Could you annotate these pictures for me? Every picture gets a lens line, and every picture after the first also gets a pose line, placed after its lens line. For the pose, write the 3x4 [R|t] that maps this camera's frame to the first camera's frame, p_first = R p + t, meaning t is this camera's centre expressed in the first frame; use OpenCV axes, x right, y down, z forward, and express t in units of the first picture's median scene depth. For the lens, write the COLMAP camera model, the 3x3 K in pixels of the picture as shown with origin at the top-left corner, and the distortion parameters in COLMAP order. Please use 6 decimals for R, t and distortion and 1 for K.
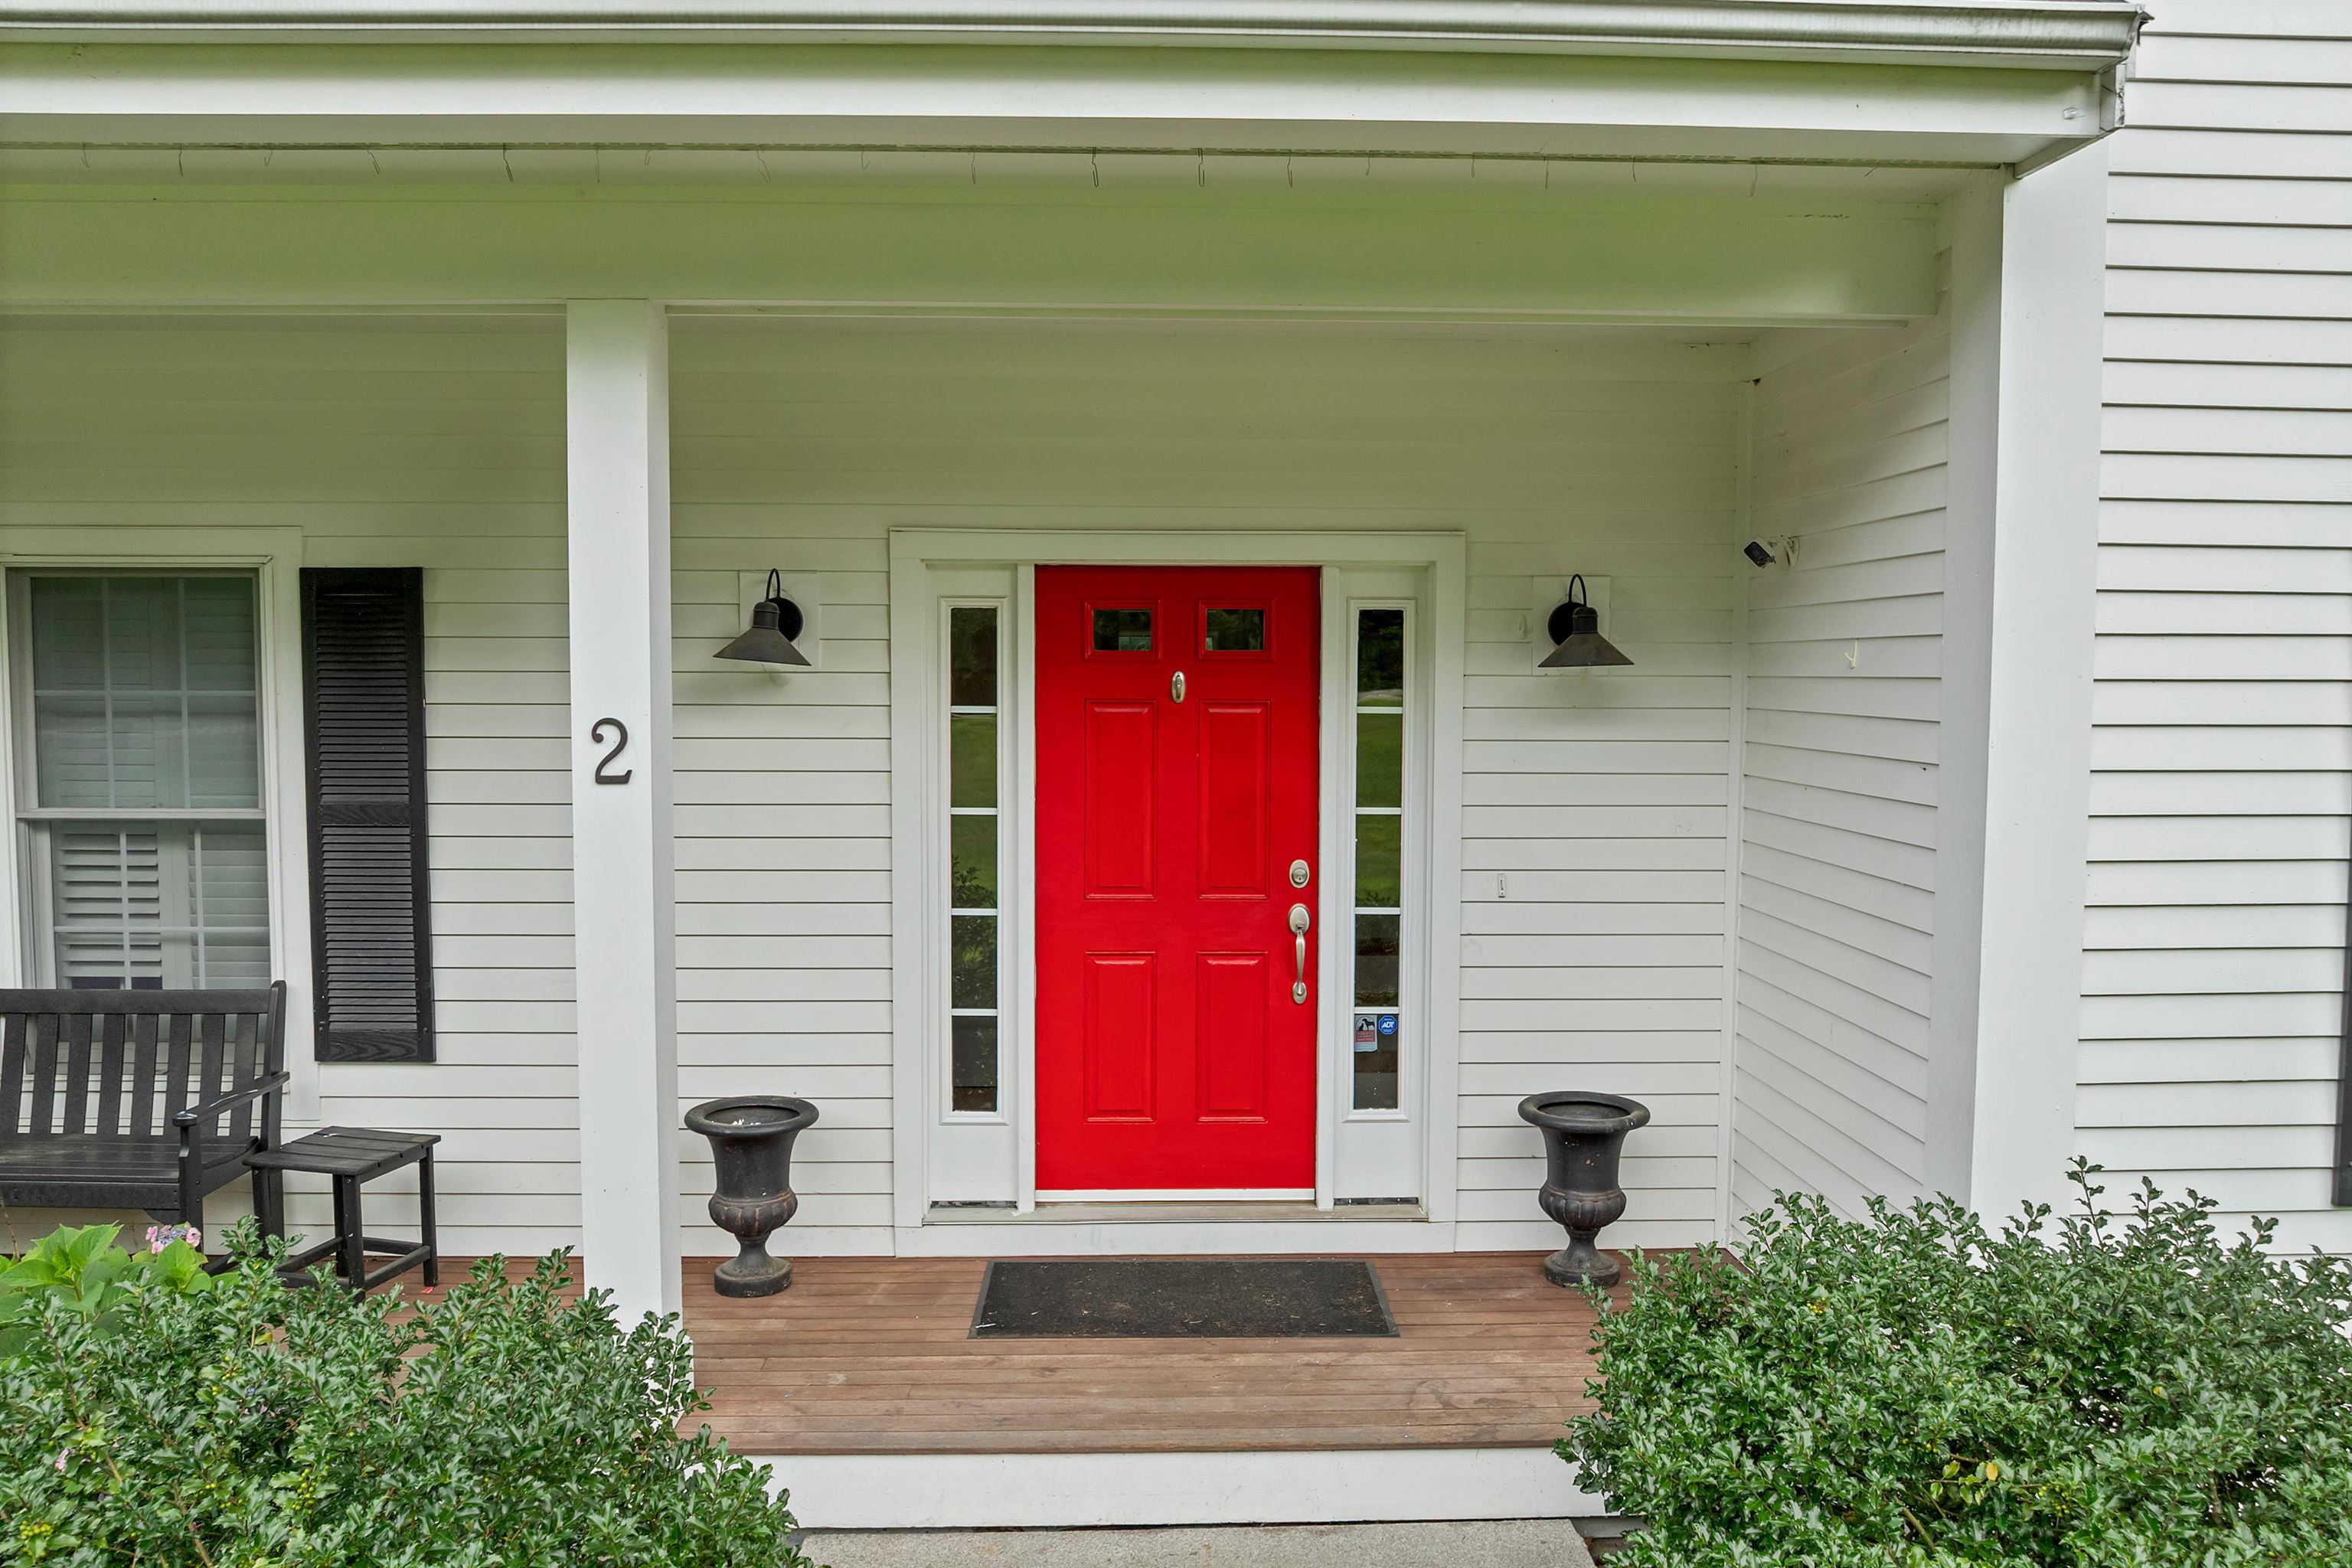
lens RADIAL K [[1668.9, 0, 1181.6], [0, 1668.9, 772.9], [0, 0, 1]] dist [-0.009476, -0.004630]
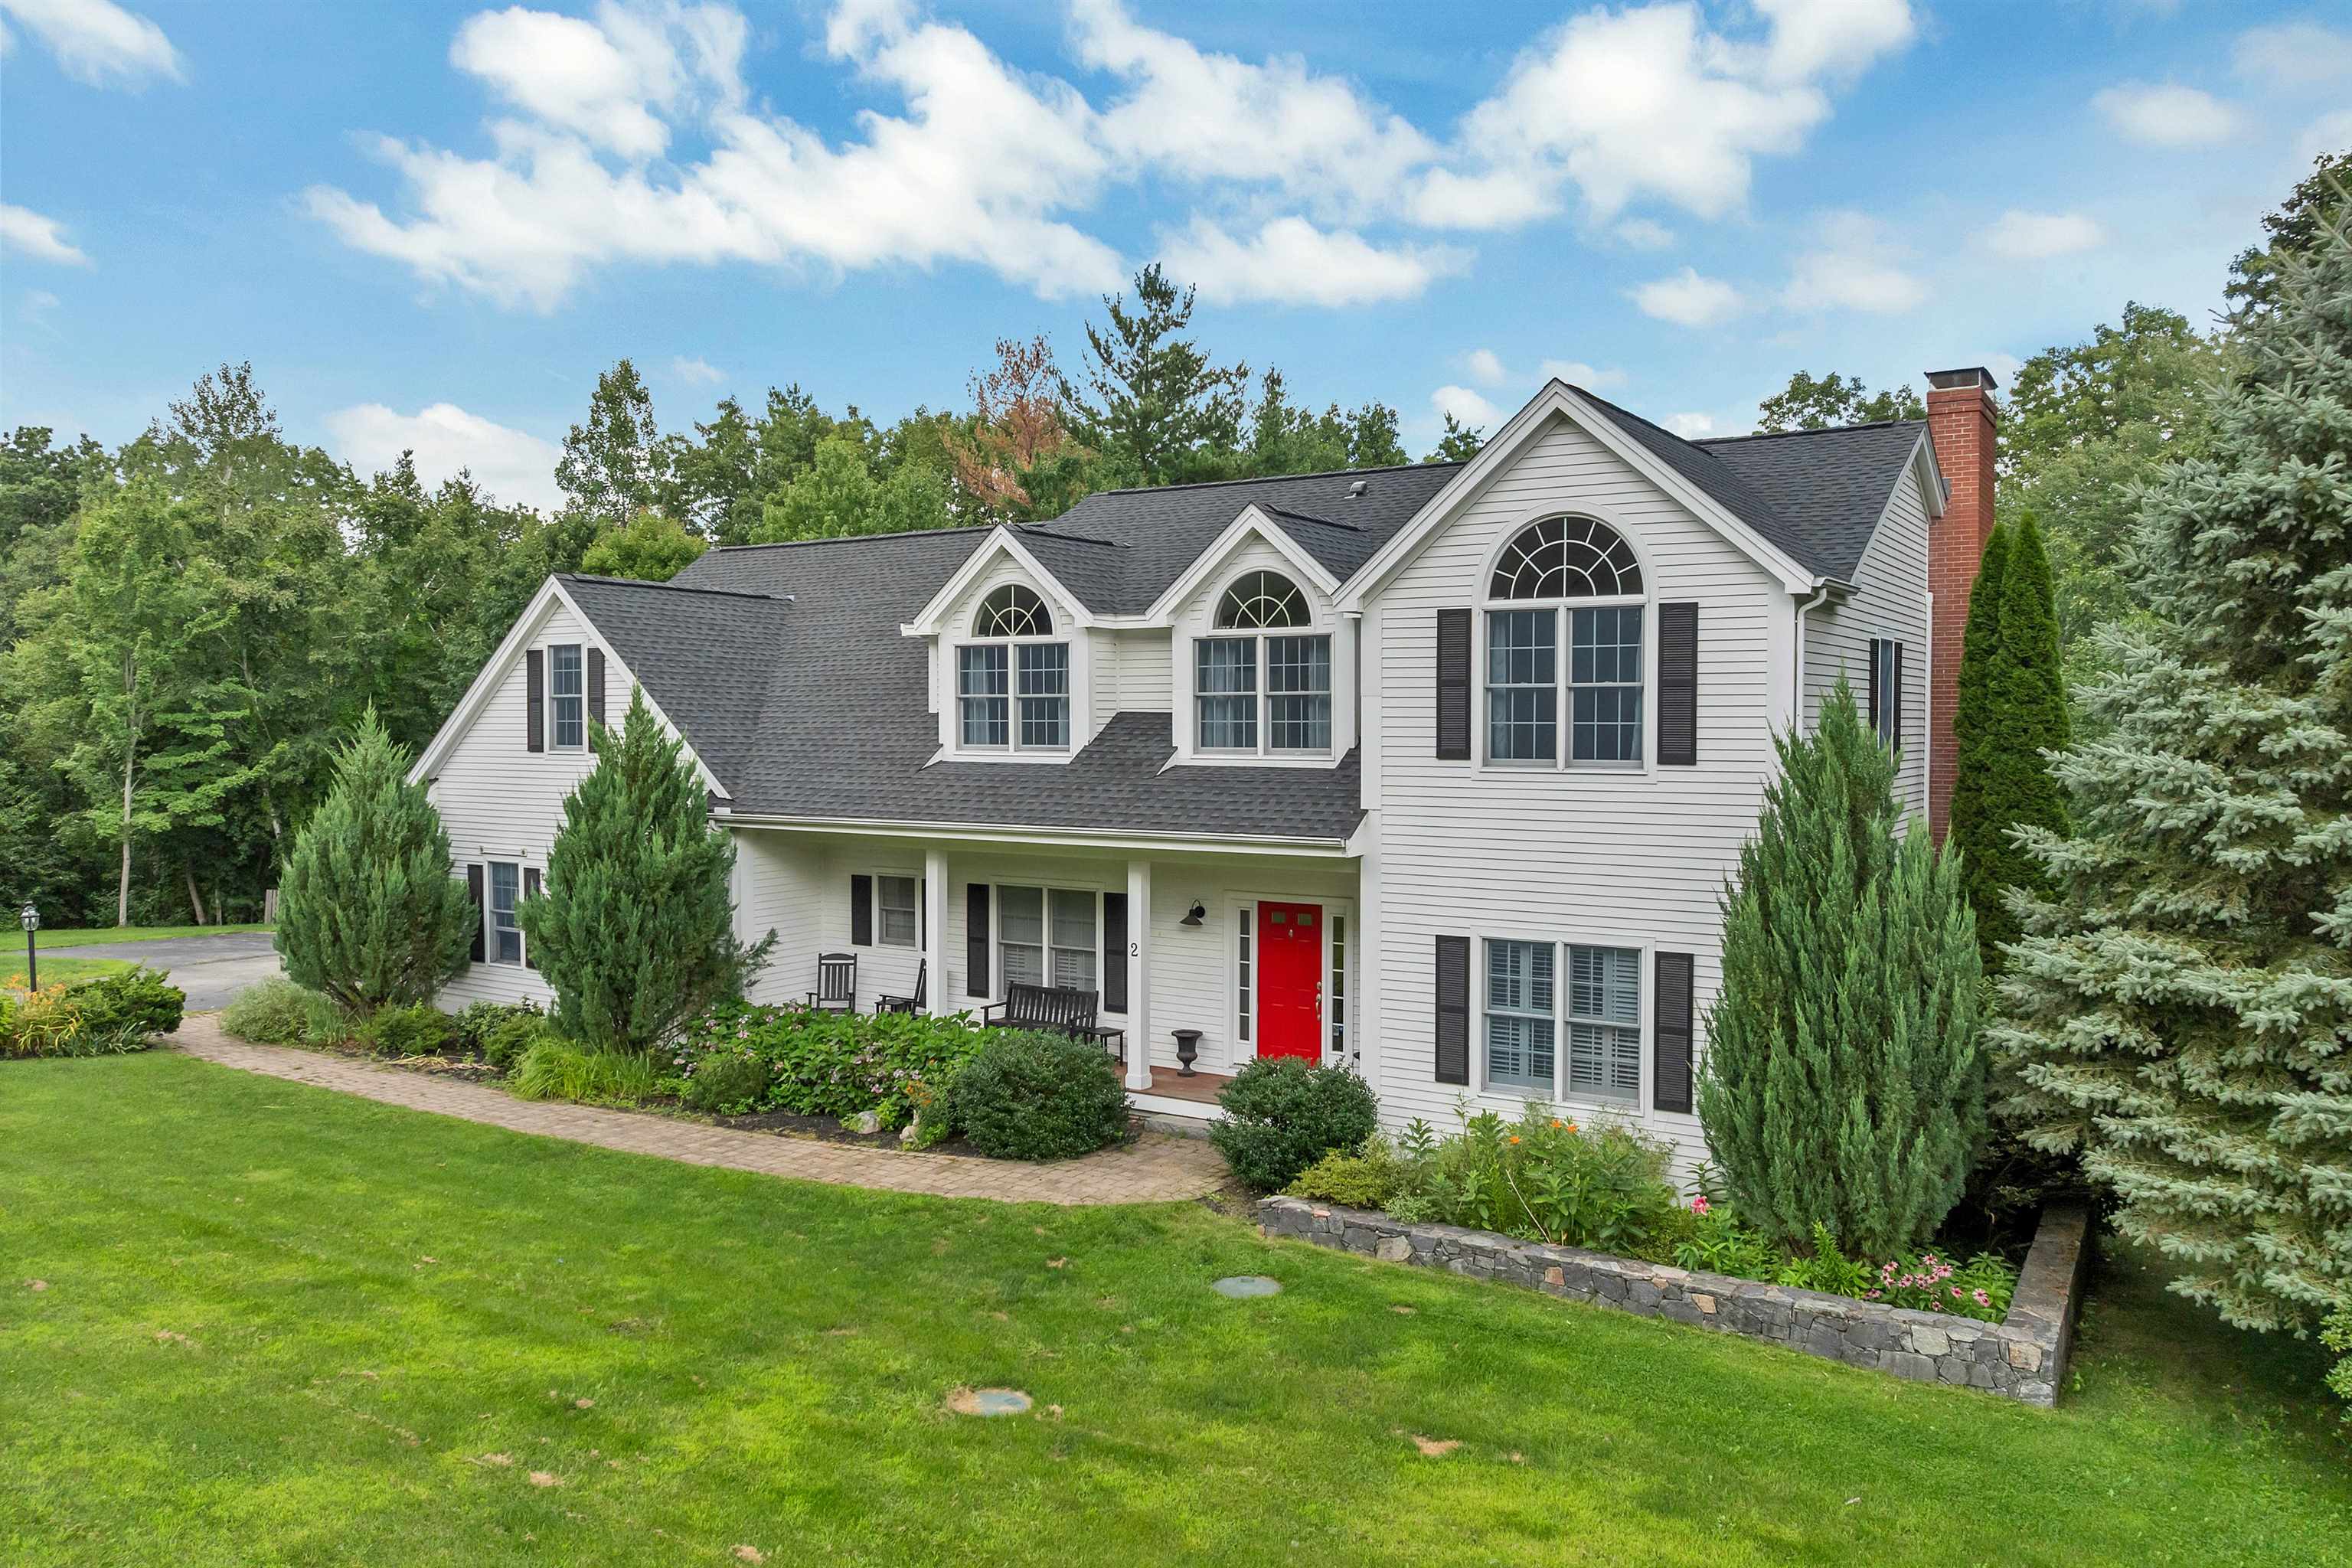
lens RADIAL K [[1668.9, 0, 1177.2], [0, 1668.9, 785.3], [0, 0, 1]] dist [-0.009476, -0.004630]
pose [[0.815365, 0.016700, -0.578706, 2.006661], [-0.035935, 0.999116, -0.021799, -0.300234], [0.577831, 0.038570, 0.815245, -2.285754]]
